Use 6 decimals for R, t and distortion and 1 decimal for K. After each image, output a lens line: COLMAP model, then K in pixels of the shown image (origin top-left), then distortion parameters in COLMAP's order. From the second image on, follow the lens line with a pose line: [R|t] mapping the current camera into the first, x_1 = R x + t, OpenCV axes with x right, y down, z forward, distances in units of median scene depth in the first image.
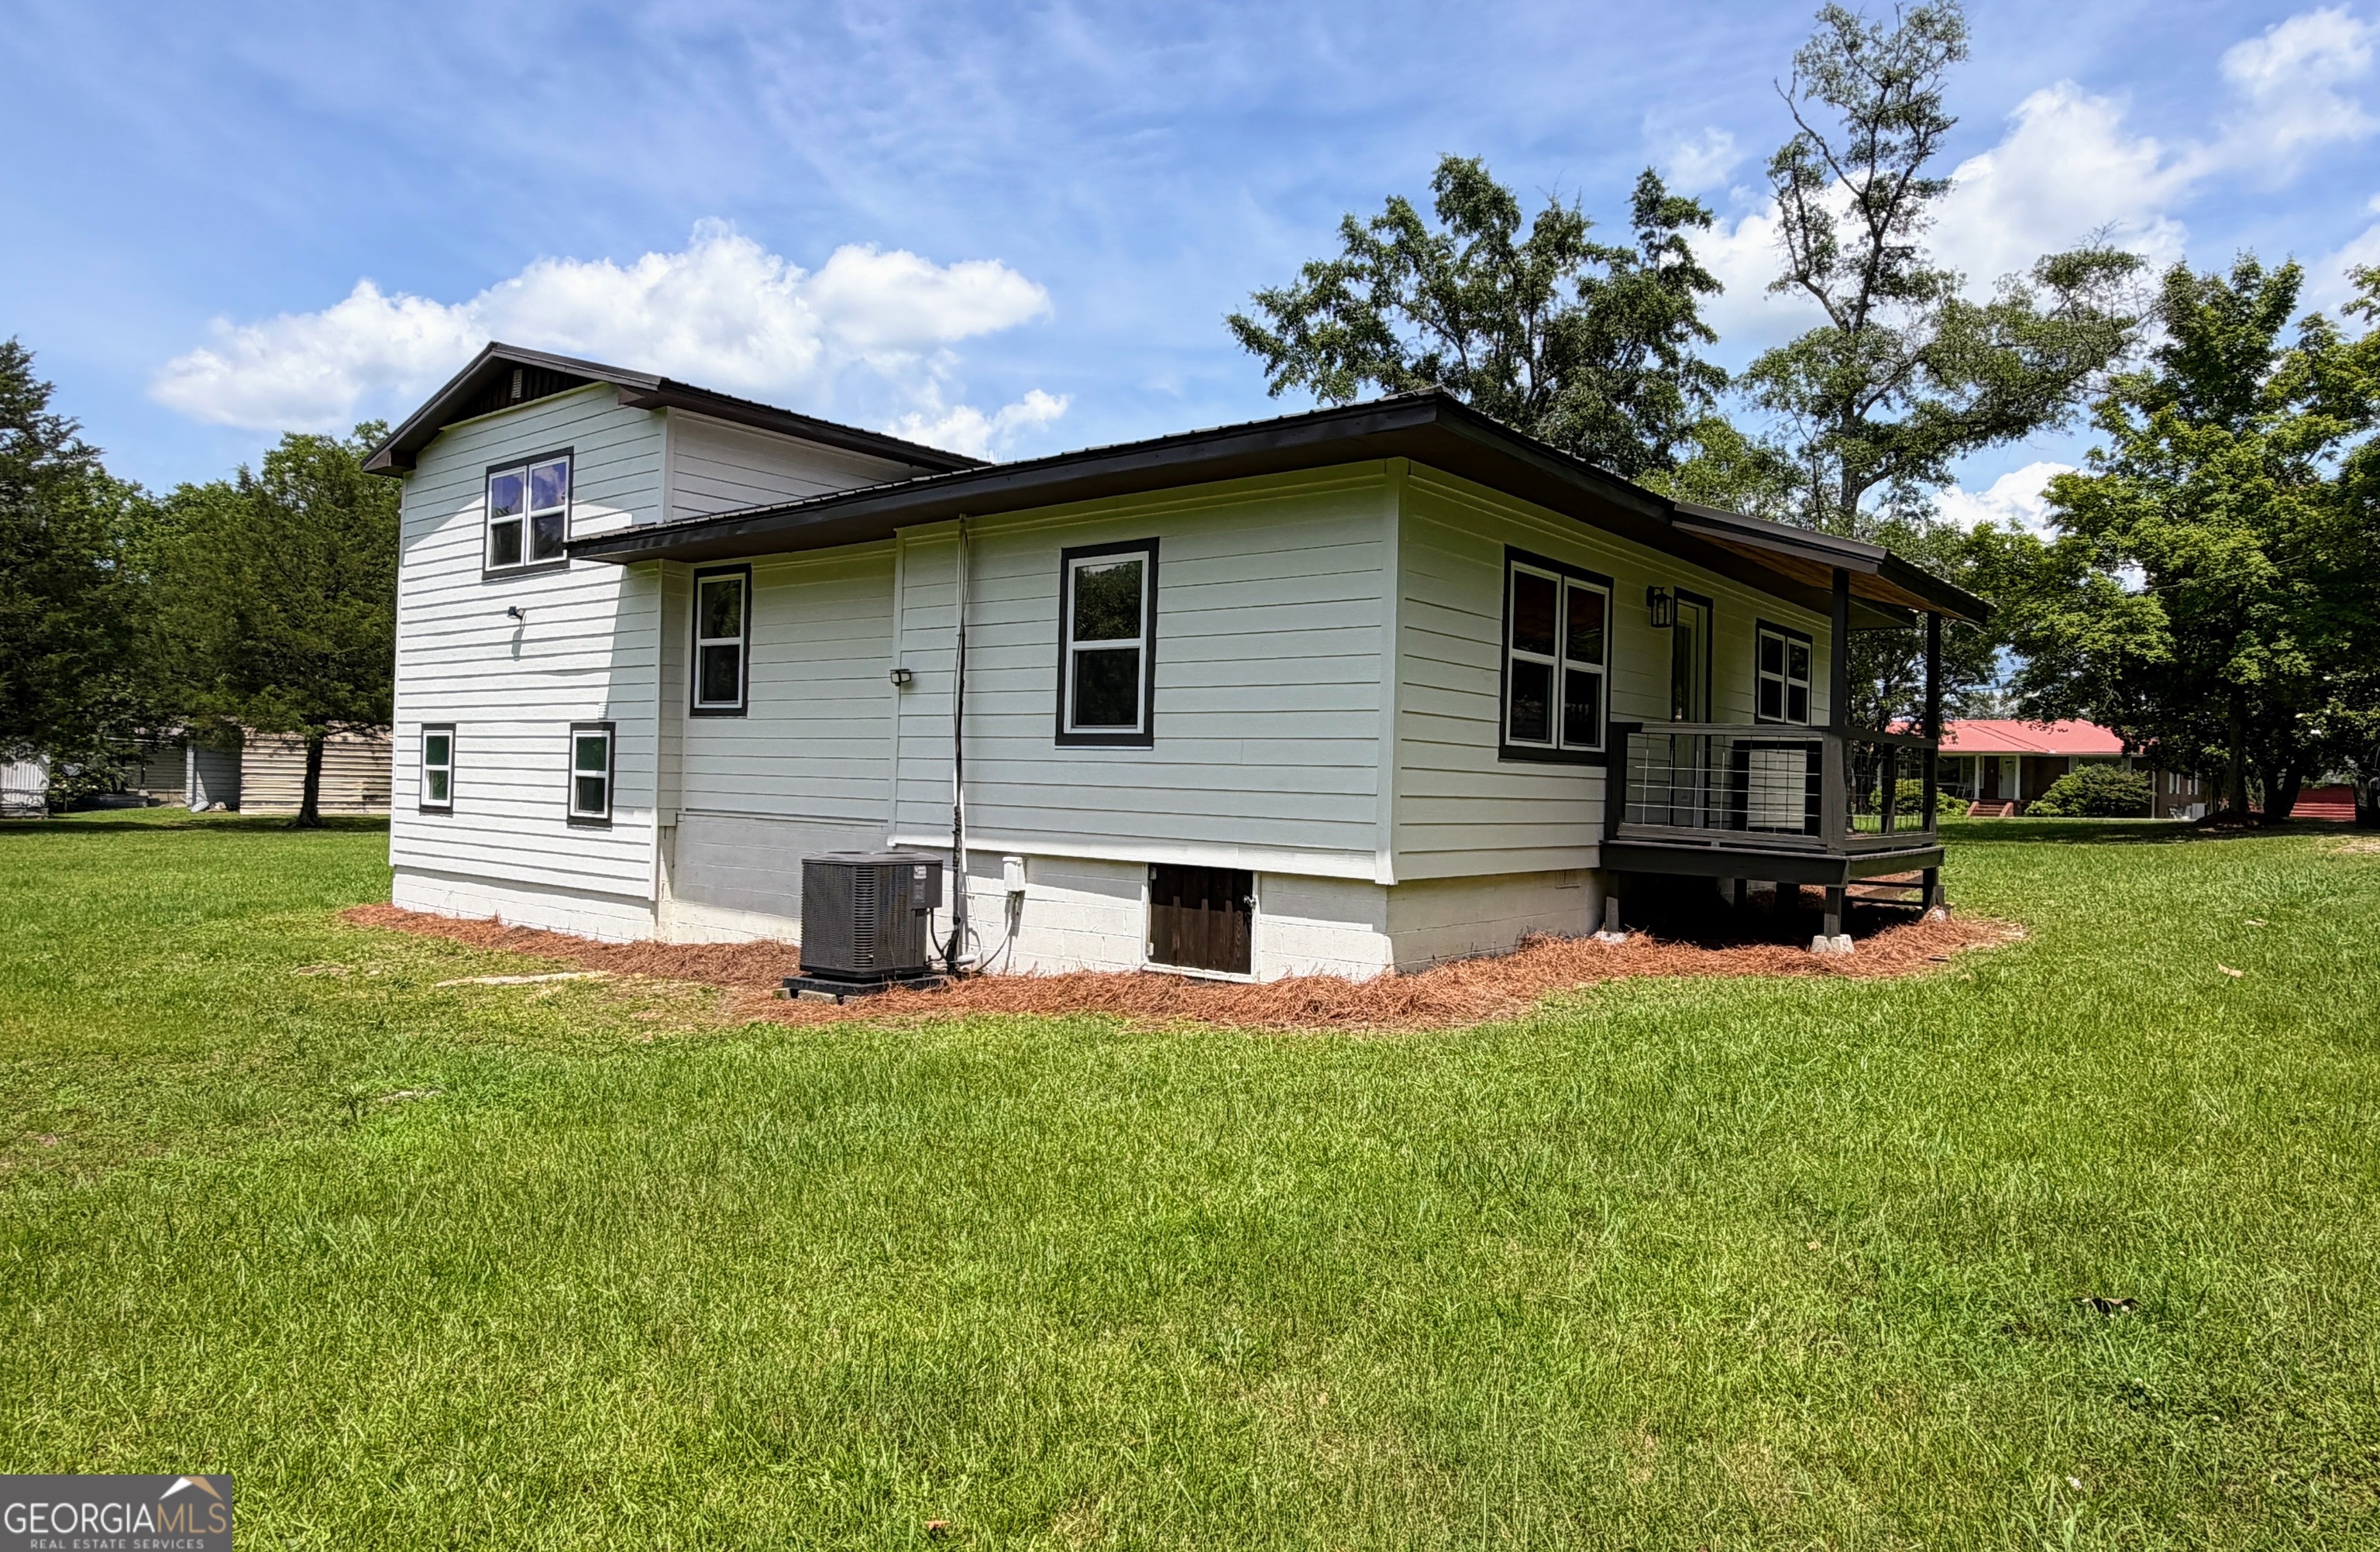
lens RADIAL K [[1459.5, 0, 1190.2], [0, 1459.5, 781.9], [0, 0, 1]] dist [0.002335, 0.000257]
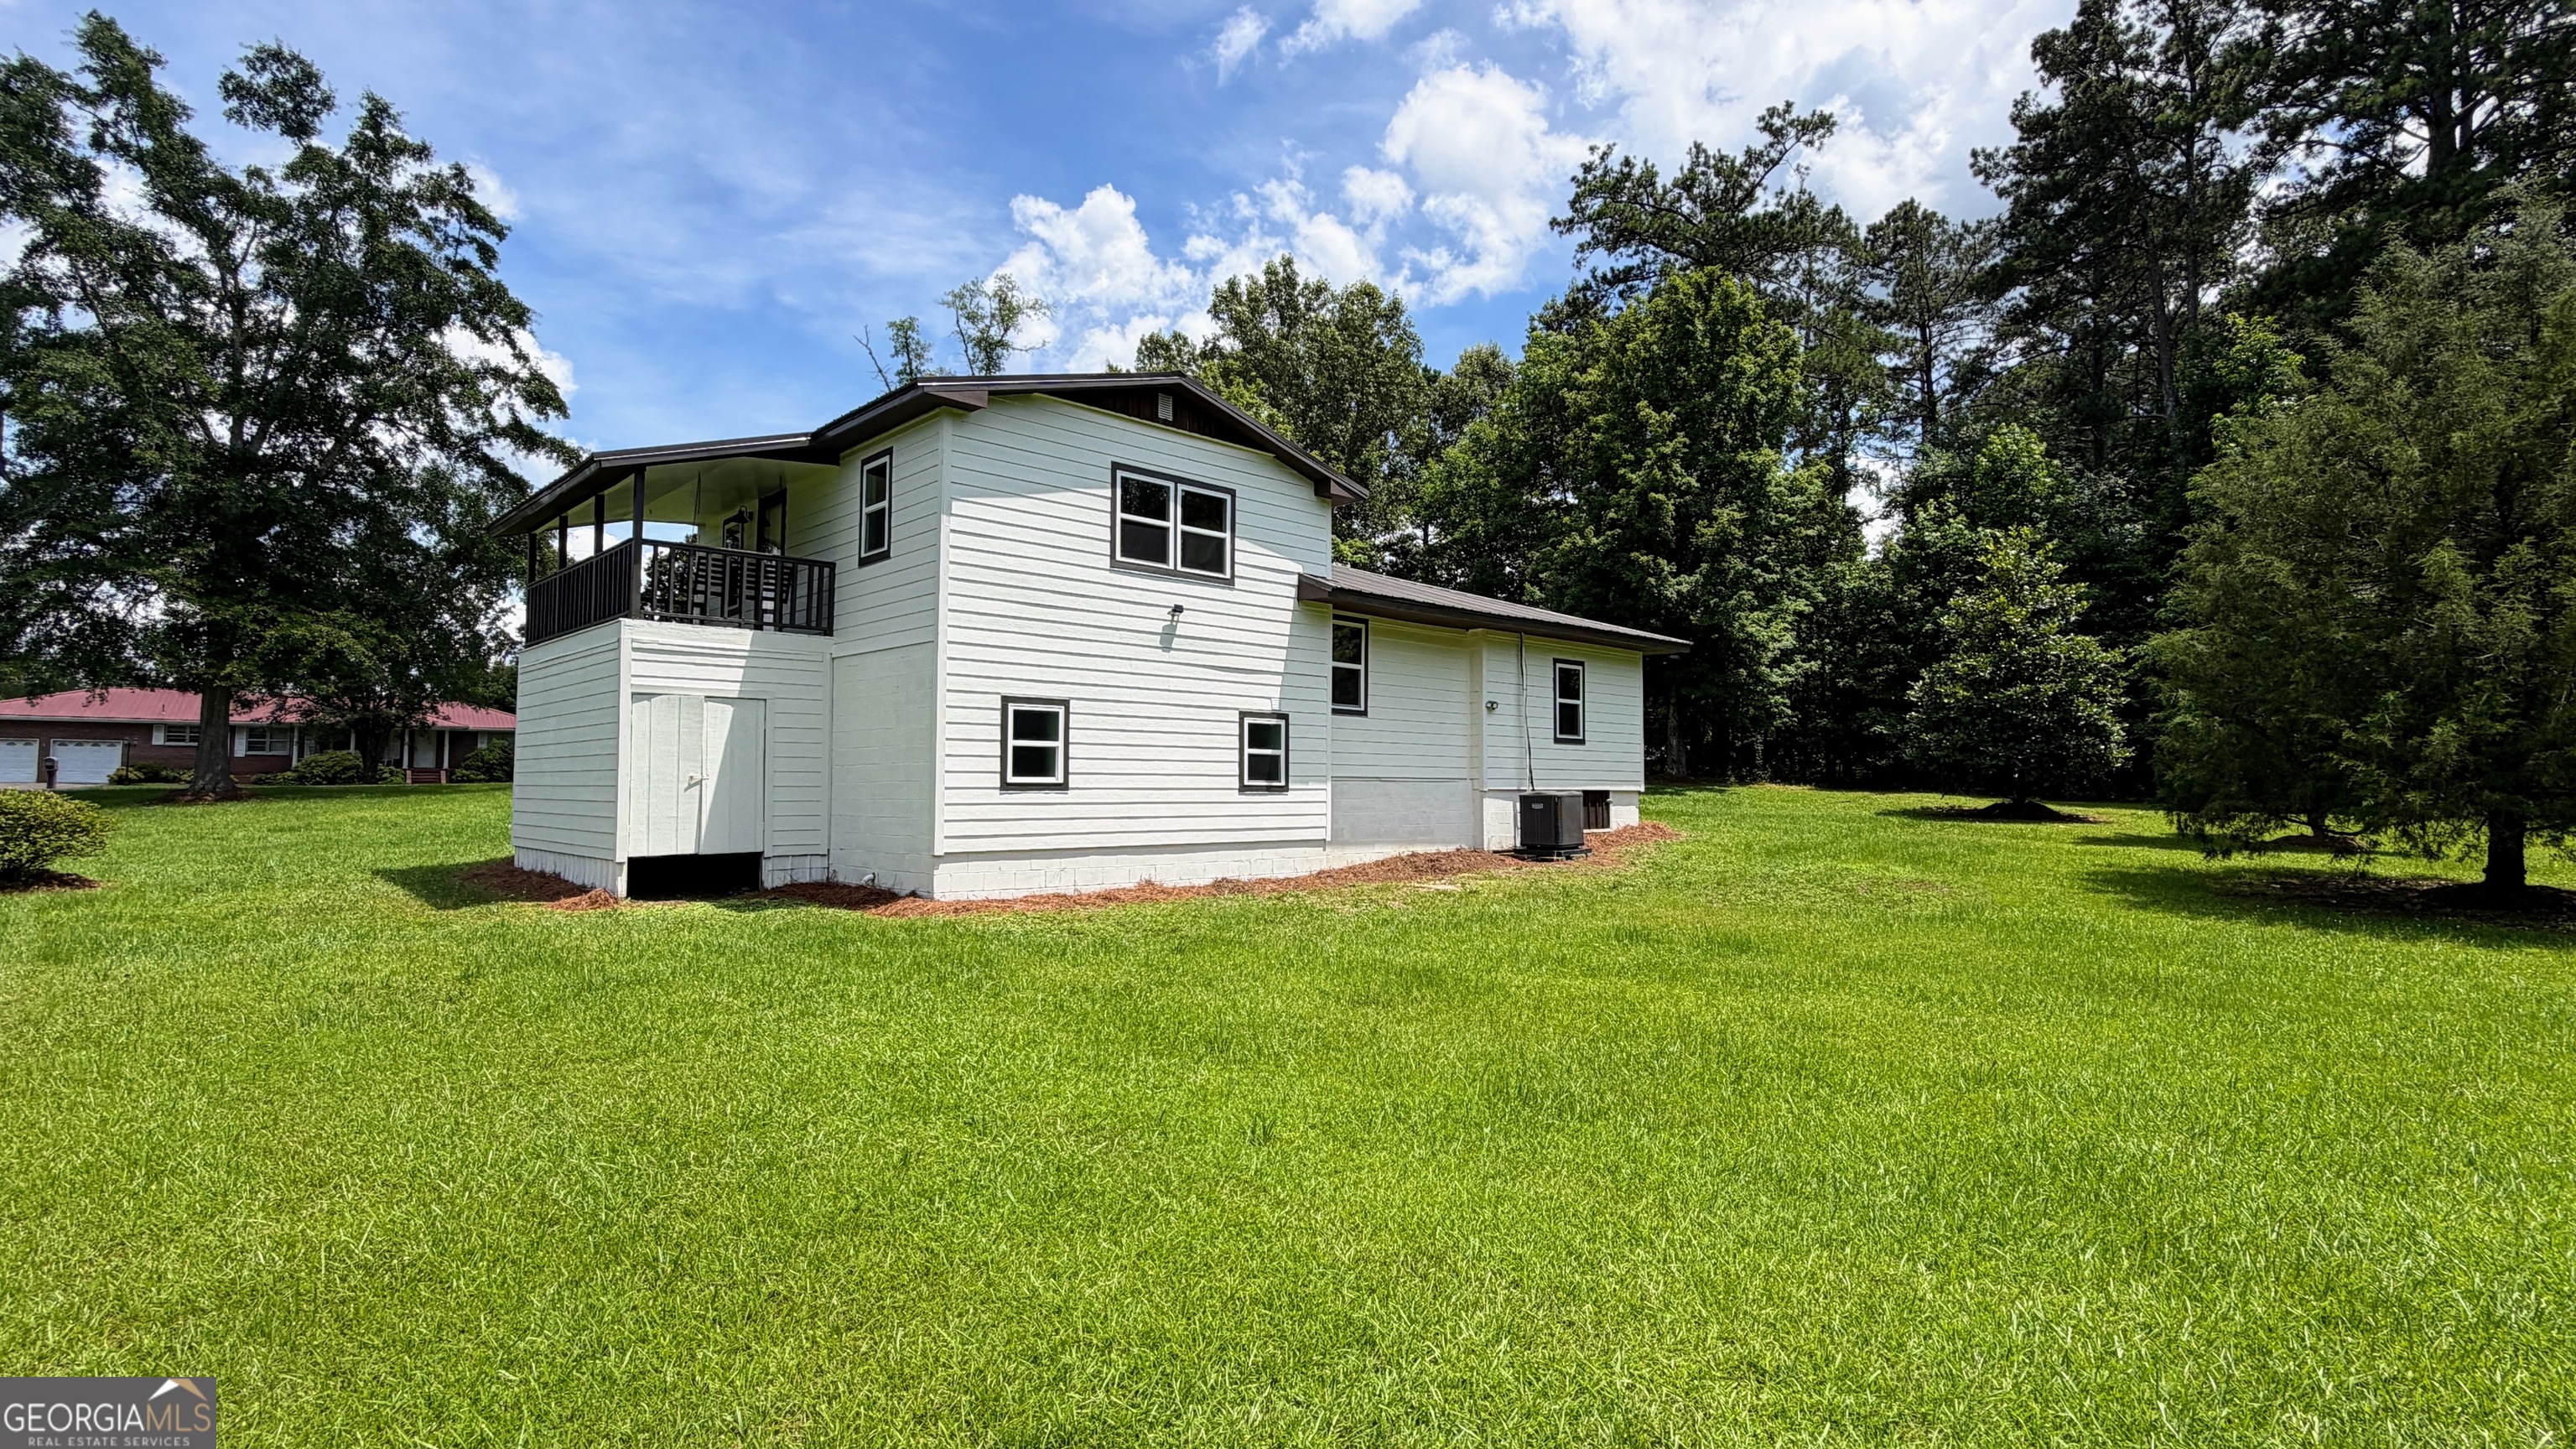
lens RADIAL K [[1245.7, 0, 1288.0], [0, 1245.7, 719.6], [0, 0, 1]] dist [0.005411, -0.000387]
pose [[0.118901, 0.017928, 0.992744, -1.534002], [-0.014260, 0.999765, -0.016347, -0.016793], [-0.992804, -0.012213, 0.119128, 0.860241]]
